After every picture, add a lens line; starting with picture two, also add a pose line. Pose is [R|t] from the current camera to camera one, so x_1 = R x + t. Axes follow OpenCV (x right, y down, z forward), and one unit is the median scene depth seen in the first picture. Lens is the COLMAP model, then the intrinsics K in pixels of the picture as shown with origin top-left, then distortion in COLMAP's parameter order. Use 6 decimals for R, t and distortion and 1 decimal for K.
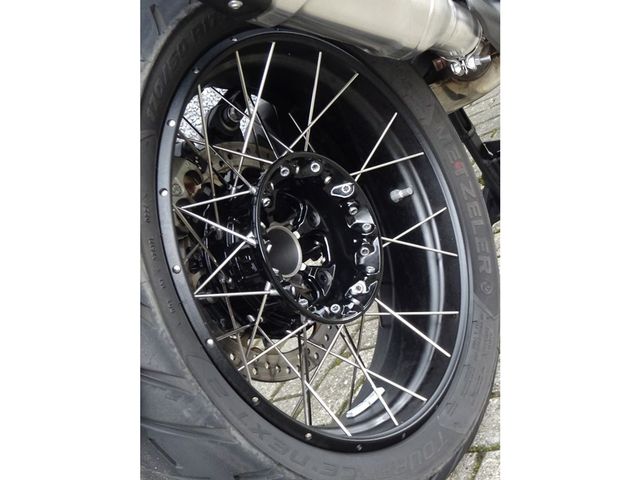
lens RADIAL K [[1223.0, 0, 320.0], [0, 1223.0, 240.0], [0, 0, 1]] dist [-0.008577, -0.008629]
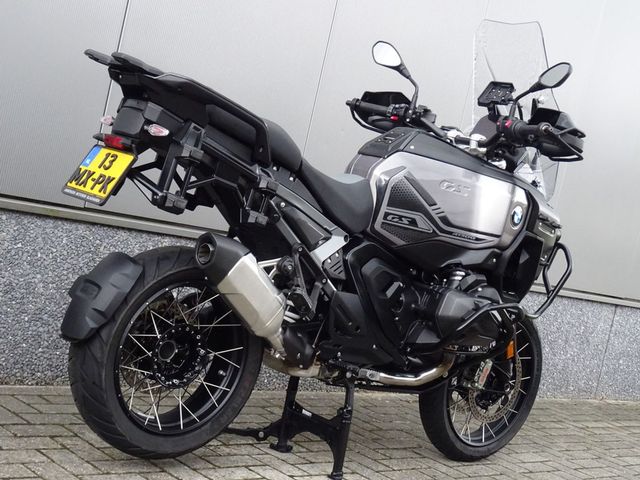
lens RADIAL K [[1084.3, 0, 320.0], [0, 1084.3, 240.0], [0, 0, 1]] dist [0.008560, 0.021029]
pose [[0.689938, 0.717886, -0.092872, 0.245077], [-0.722489, 0.675016, -0.149540, -0.040443], [-0.044662, 0.170272, 0.984384, -1.359568]]
